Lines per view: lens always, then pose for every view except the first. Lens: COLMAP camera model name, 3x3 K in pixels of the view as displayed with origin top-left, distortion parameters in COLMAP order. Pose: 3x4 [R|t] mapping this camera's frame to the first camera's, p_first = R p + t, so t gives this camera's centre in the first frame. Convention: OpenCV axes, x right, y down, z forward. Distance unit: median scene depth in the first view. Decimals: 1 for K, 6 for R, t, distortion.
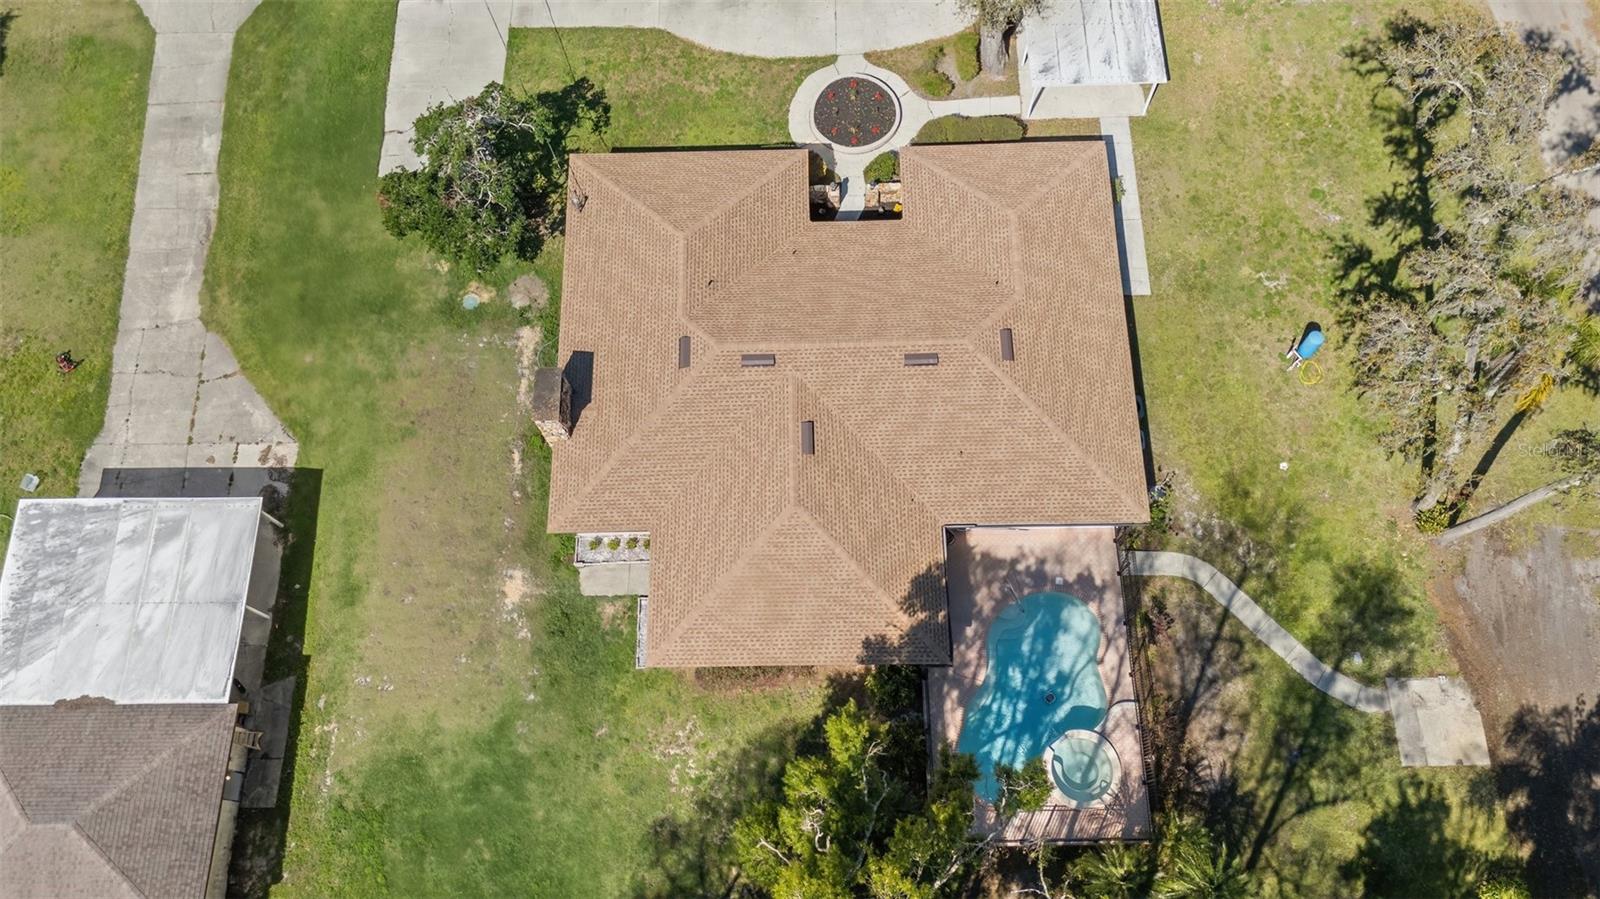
lens RADIAL K [[1163.6, 0, 800.0], [0, 1163.6, 449.5], [0, 0, 1]] dist [0.033633, -0.000605]
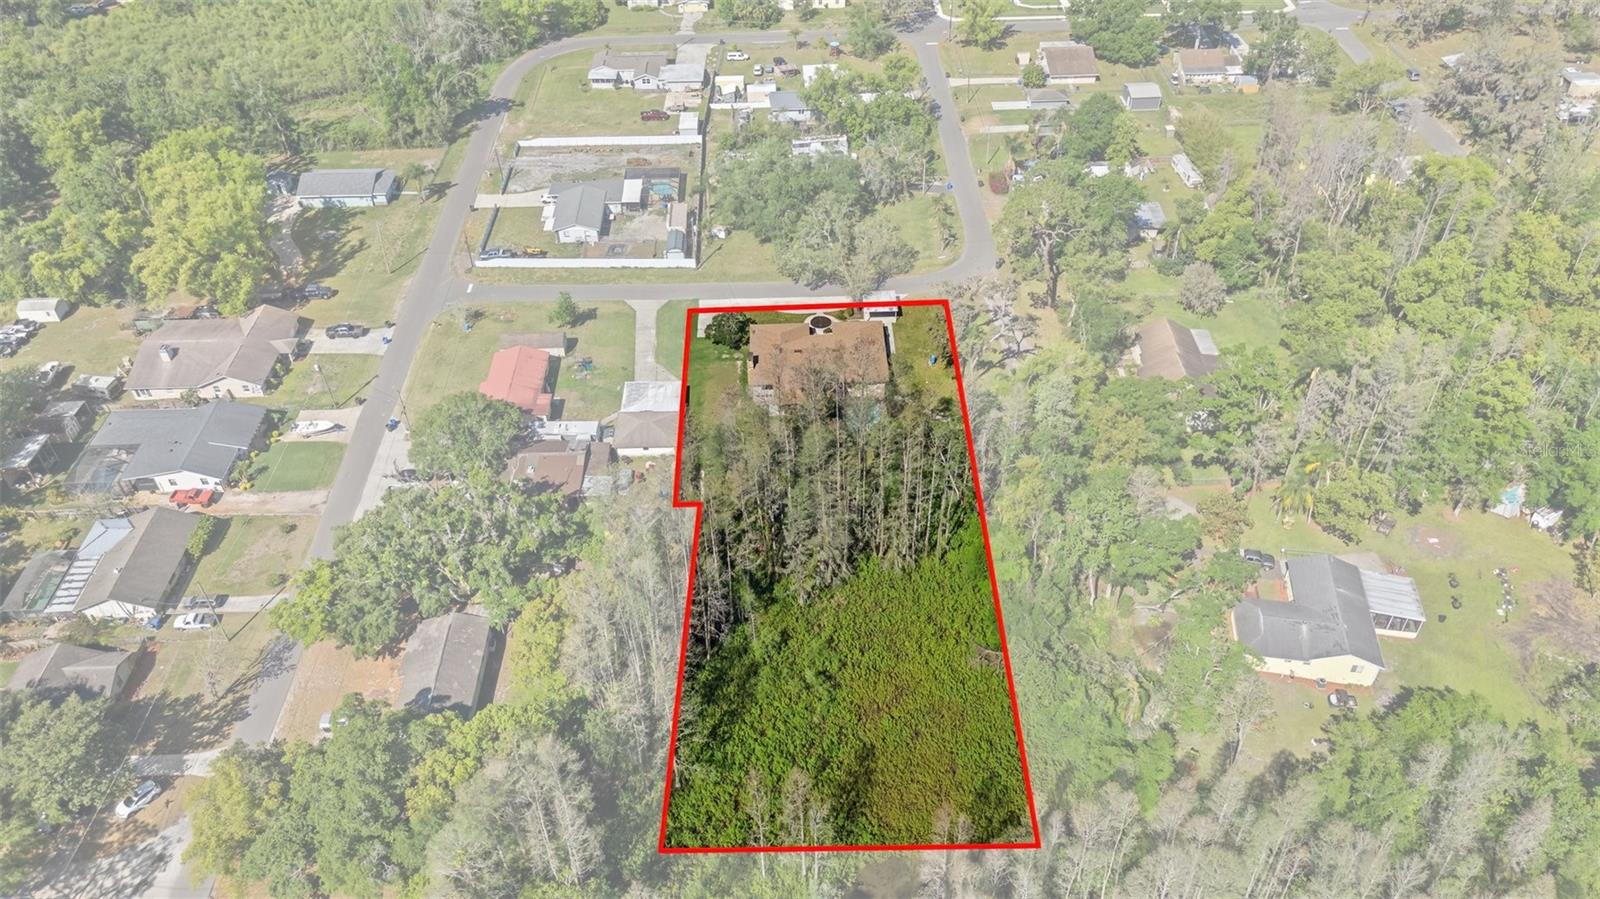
lens RADIAL K [[1177.5, 0, 800.0], [0, 1177.5, 449.5], [0, 0, 1]] dist [0.078039, -0.077889]
pose [[0.999969, -0.006684, 0.004207, -0.043784], [0.007881, 0.879487, -0.475857, 2.029126], [-0.000519, 0.475876, 0.879512, -2.333986]]
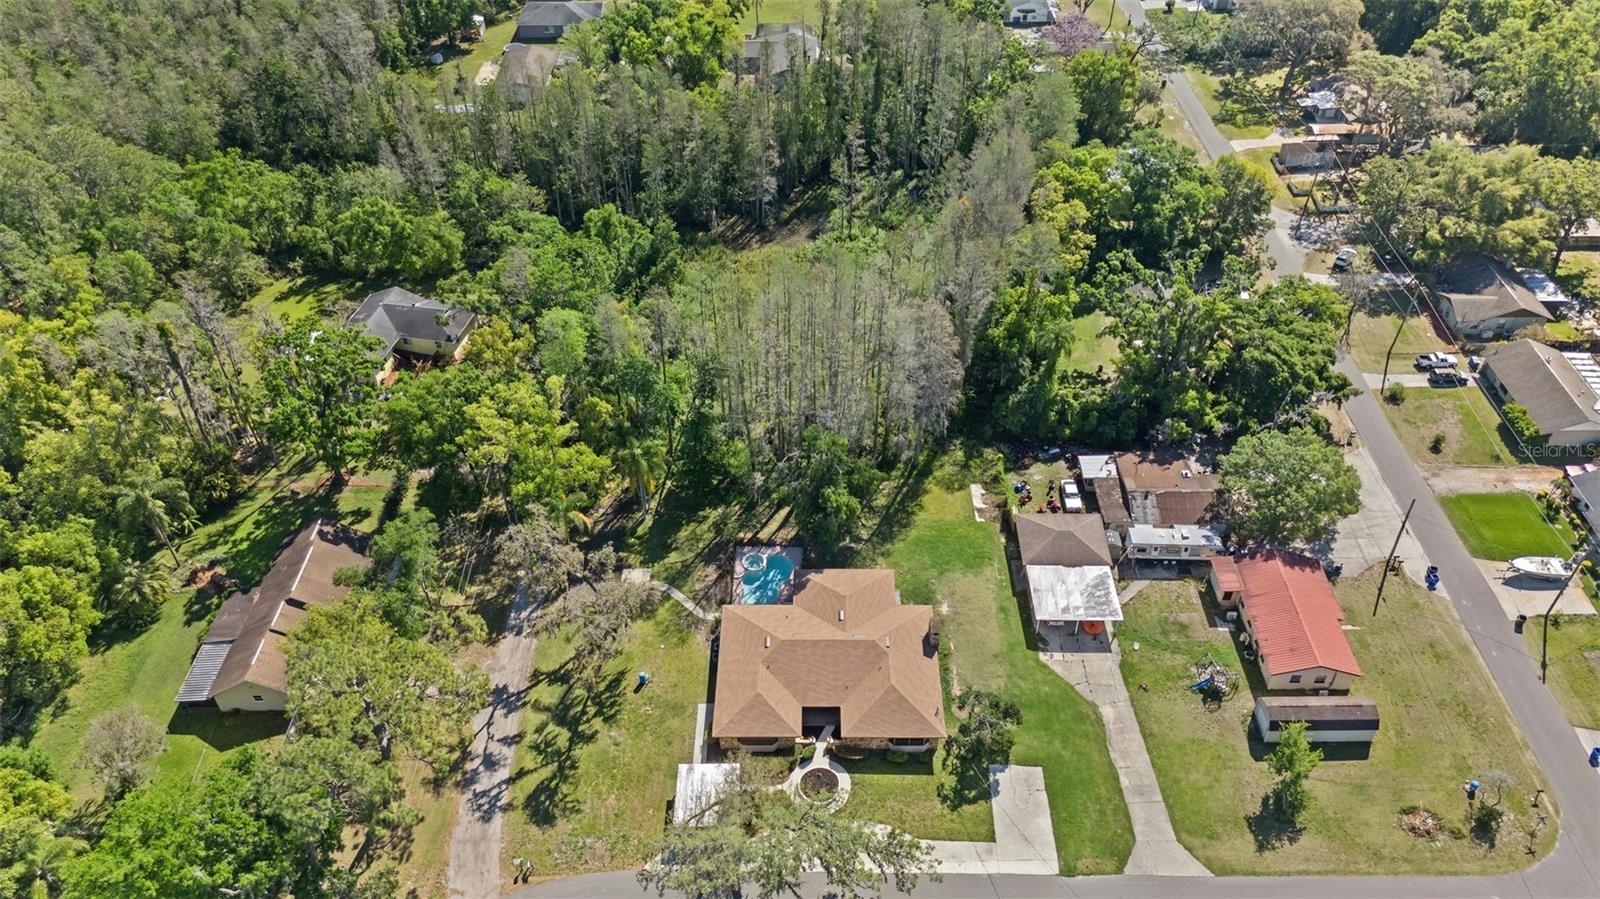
lens RADIAL K [[1177.5, 0, 800.0], [0, 1177.5, 449.5], [0, 0, 1]] dist [0.078039, -0.077889]
pose [[-0.999395, 0.003341, 0.034613, 0.006516], [0.031344, -0.344520, 0.938256, -2.201139], [0.015060, 0.938773, 0.344207, -0.323284]]
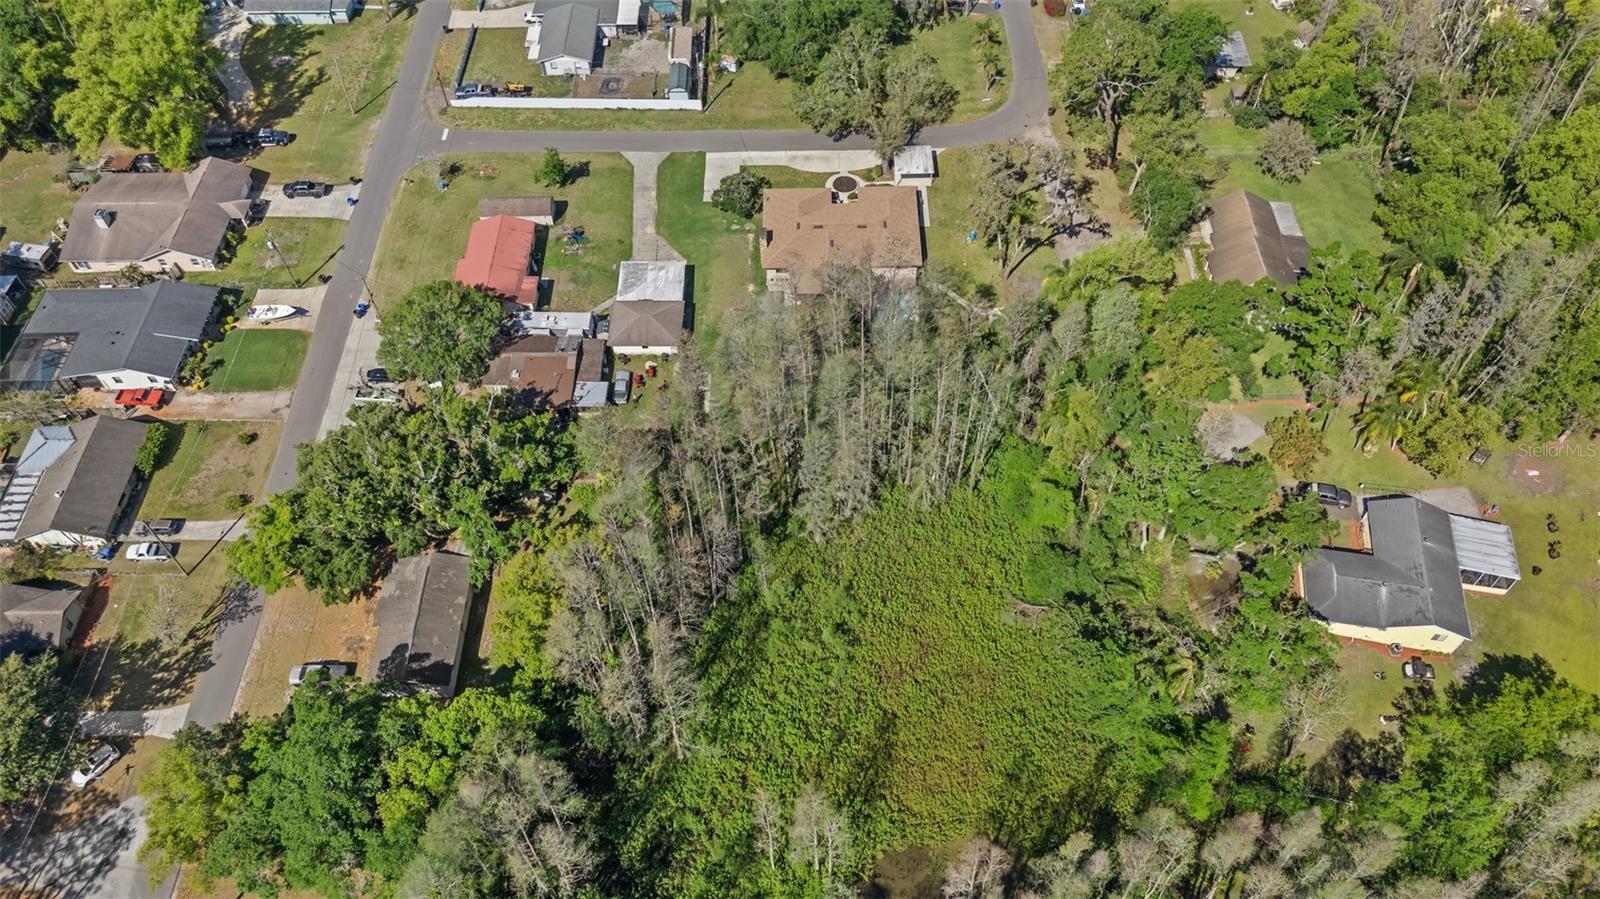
lens RADIAL K [[1177.5, 0, 800.0], [0, 1177.5, 449.5], [0, 0, 1]] dist [0.078039, -0.077889]
pose [[0.999928, 0.006533, -0.010061, -0.045451], [-0.009189, 0.956290, -0.292274, 1.515086], [0.007712, 0.292345, 0.956282, -2.145479]]
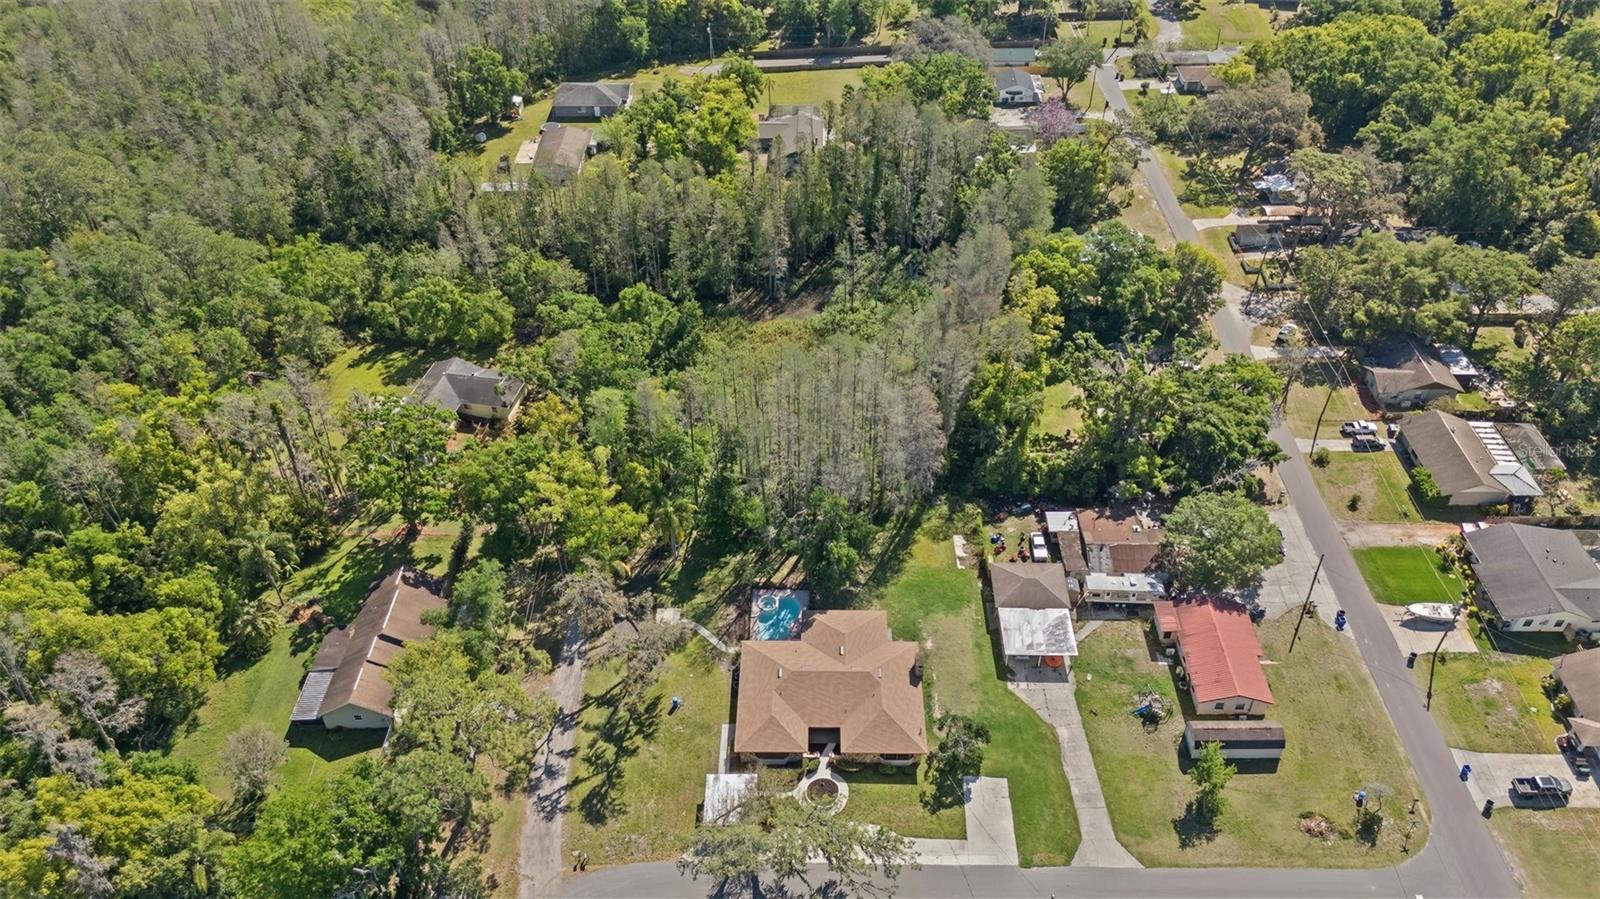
lens RADIAL K [[1177.5, 0, 800.0], [0, 1177.5, 449.5], [0, 0, 1]] dist [0.078039, -0.077889]
pose [[-0.999197, 0.000250, 0.040054, -0.007792], [0.037701, -0.331856, 0.942576, -2.621082], [0.013528, 0.943330, 0.331580, -0.600373]]
